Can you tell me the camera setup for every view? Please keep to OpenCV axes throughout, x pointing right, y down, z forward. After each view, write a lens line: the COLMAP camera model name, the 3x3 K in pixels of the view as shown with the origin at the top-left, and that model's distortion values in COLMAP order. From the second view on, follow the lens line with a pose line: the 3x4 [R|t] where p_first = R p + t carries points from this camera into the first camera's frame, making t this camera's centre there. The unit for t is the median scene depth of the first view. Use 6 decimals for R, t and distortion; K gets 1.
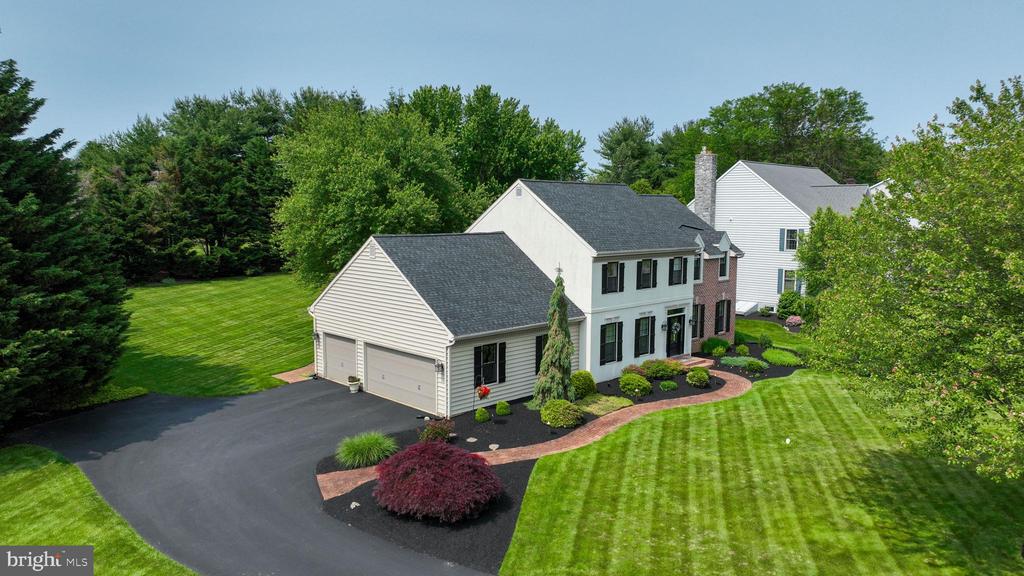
lens RADIAL K [[720.4, 0, 512.9], [0, 720.4, 287.8], [0, 0, 1]] dist [0.000901, 0.013526]
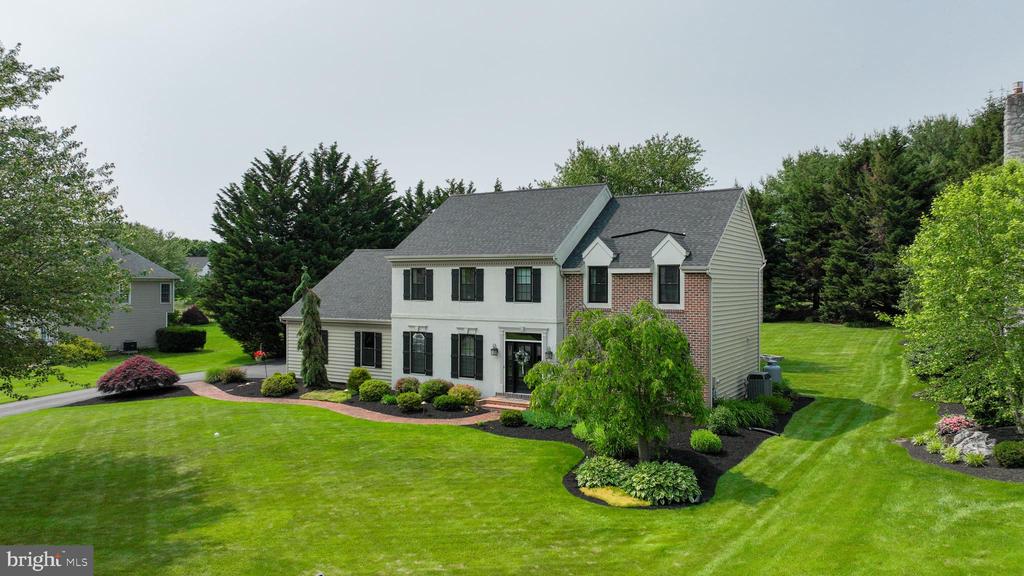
lens RADIAL K [[720.4, 0, 511.3], [0, 720.4, 287.9], [0, 0, 1]] dist [0.000901, 0.013526]
pose [[0.242484, -0.000671, -0.970155, 1.095672], [-0.108643, 0.993691, -0.027842, 0.004179], [0.964053, 0.112151, 0.240882, 0.884493]]
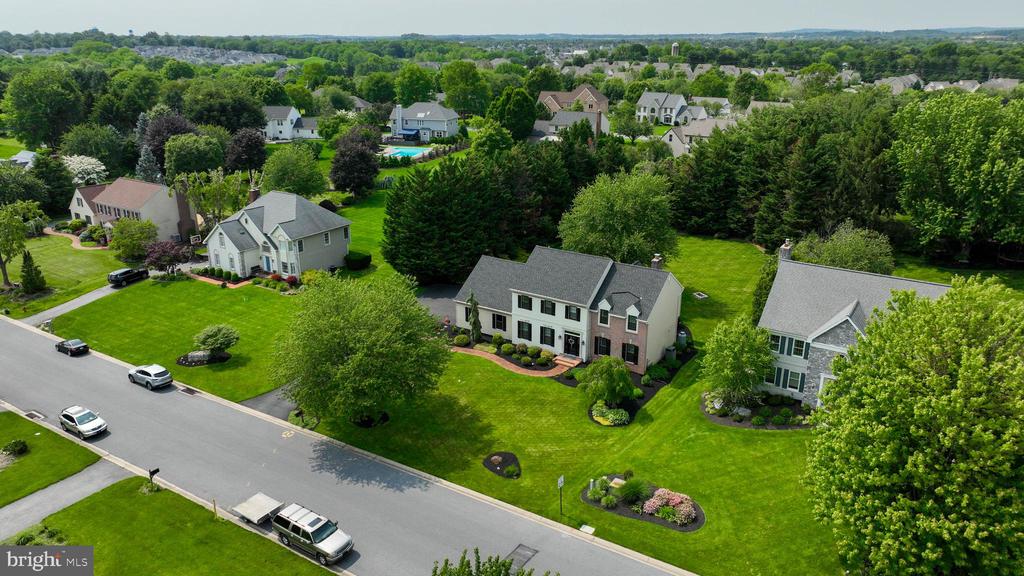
lens RADIAL K [[720.4, 0, 507.1], [0, 720.4, 287.3], [0, 0, 1]] dist [0.000901, 0.013526]
pose [[0.210327, 0.314924, -0.925519, 2.104999], [-0.105805, 0.948468, 0.298688, -0.694202], [0.971889, 0.035103, 0.232809, 0.440369]]
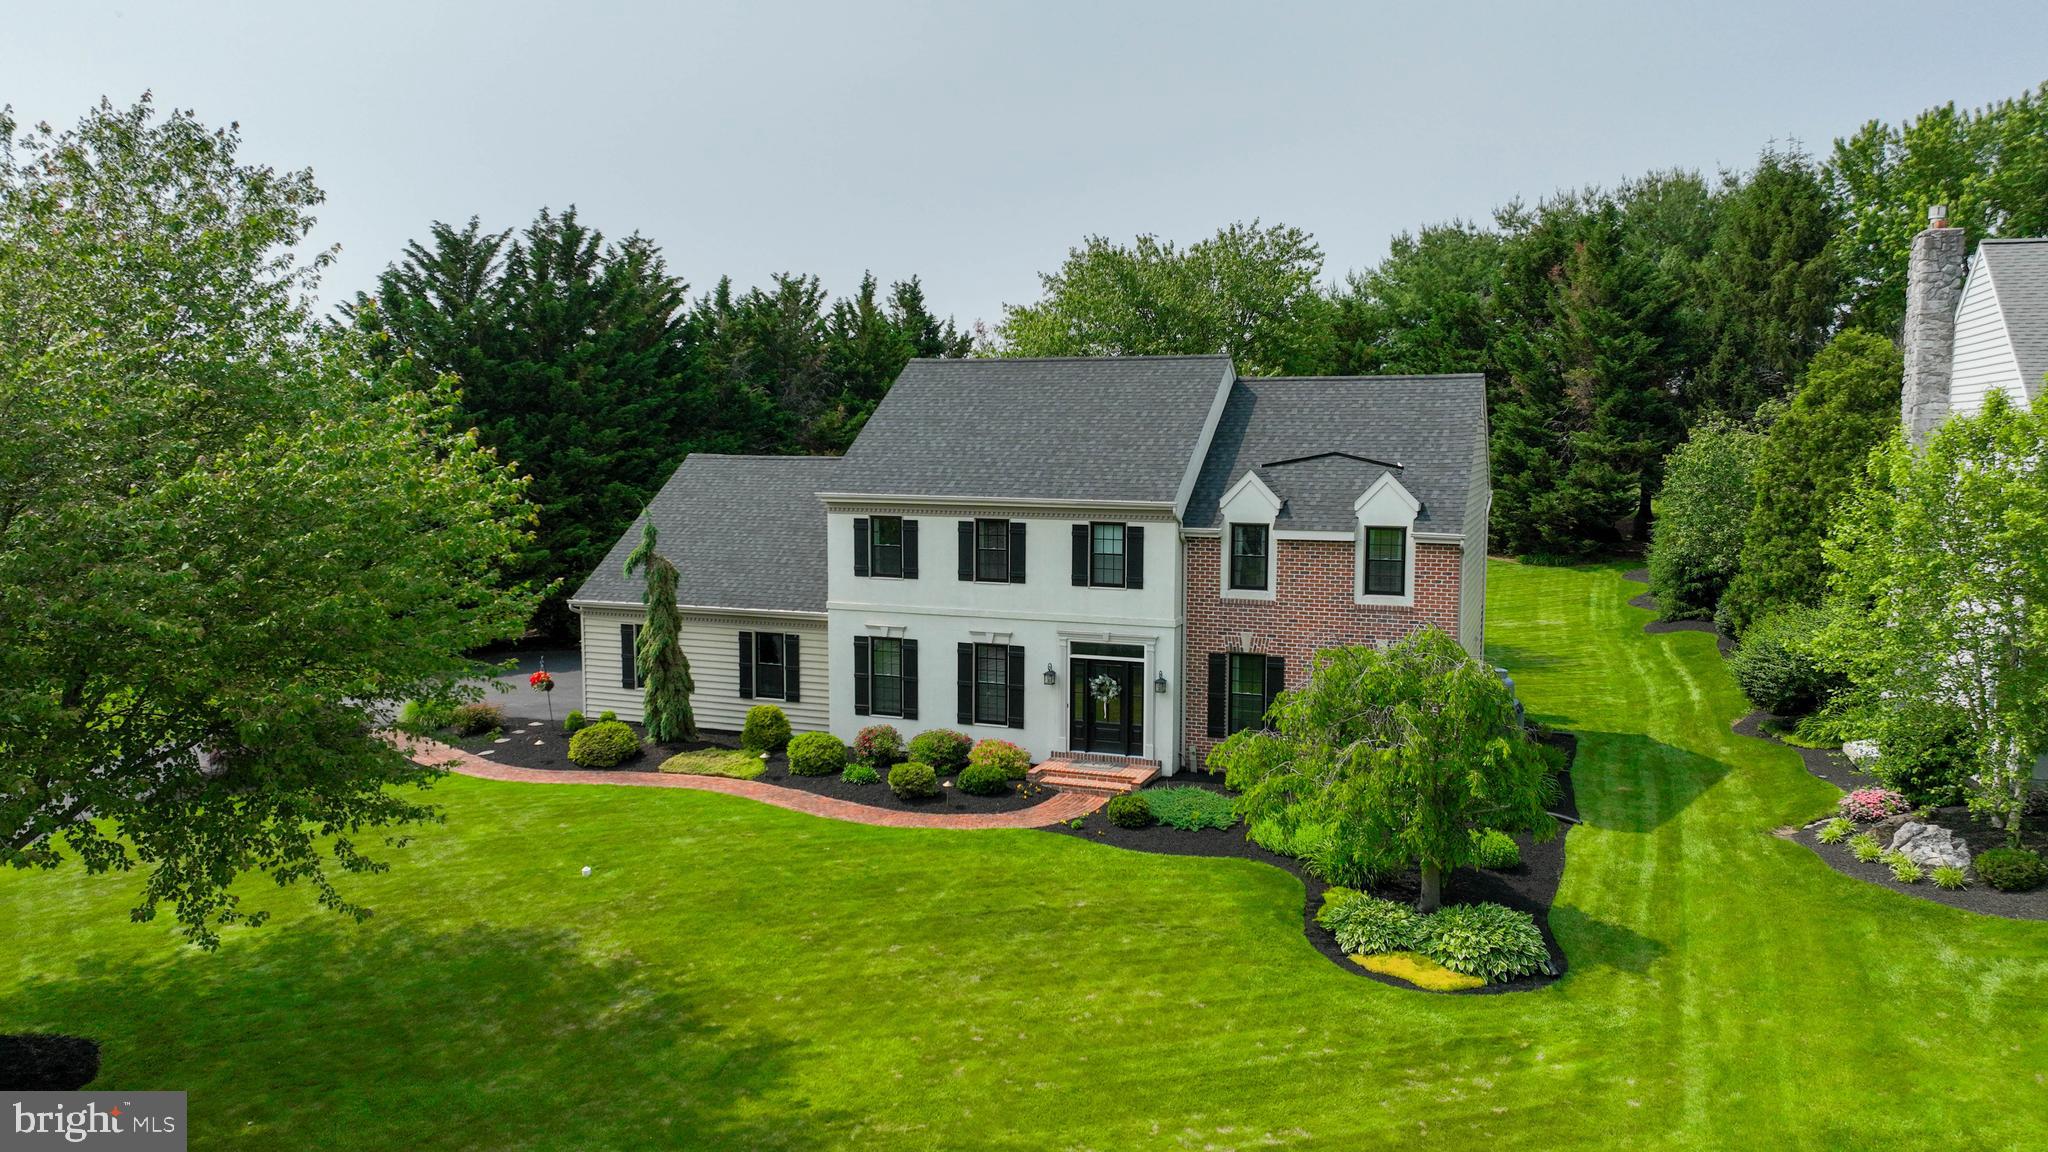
lens RADIAL K [[1440.7, 0, 1025.9], [0, 1440.7, 576.3], [0, 0, 1]] dist [0.000901, 0.013526]
pose [[0.411656, 0.086739, -0.907202, 1.087737], [-0.101973, 0.993593, 0.048727, -0.052391], [0.905616, 0.072451, 0.417863, 0.666513]]
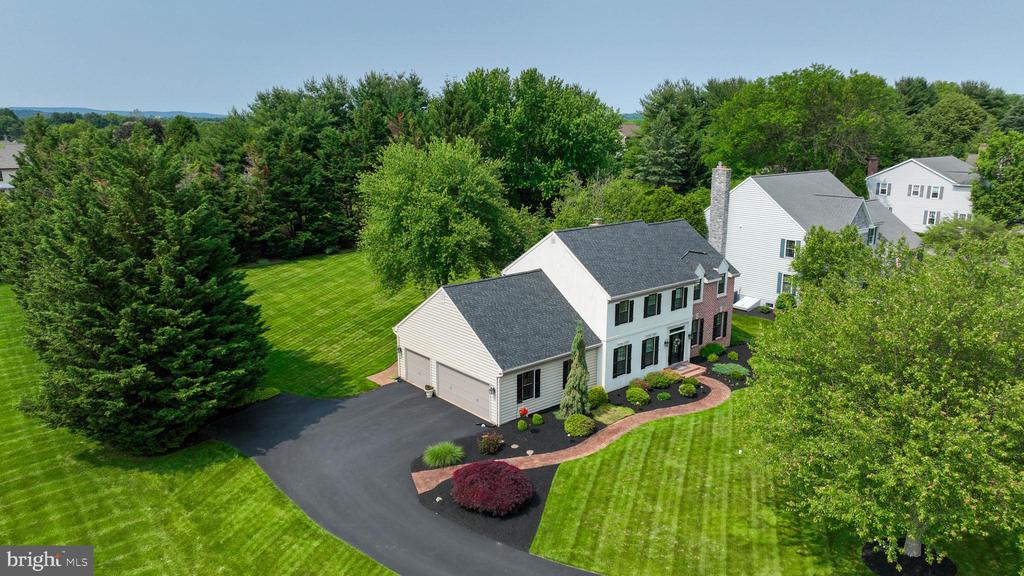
lens RADIAL K [[720.4, 0, 511.8], [0, 720.4, 289.1], [0, 0, 1]] dist [0.000901, 0.013526]
pose [[0.997534, 0.010086, -0.069454, 0.026039], [-0.001812, 0.992990, 0.118187, -0.208866], [0.070159, -0.117769, 0.990559, -0.299306]]
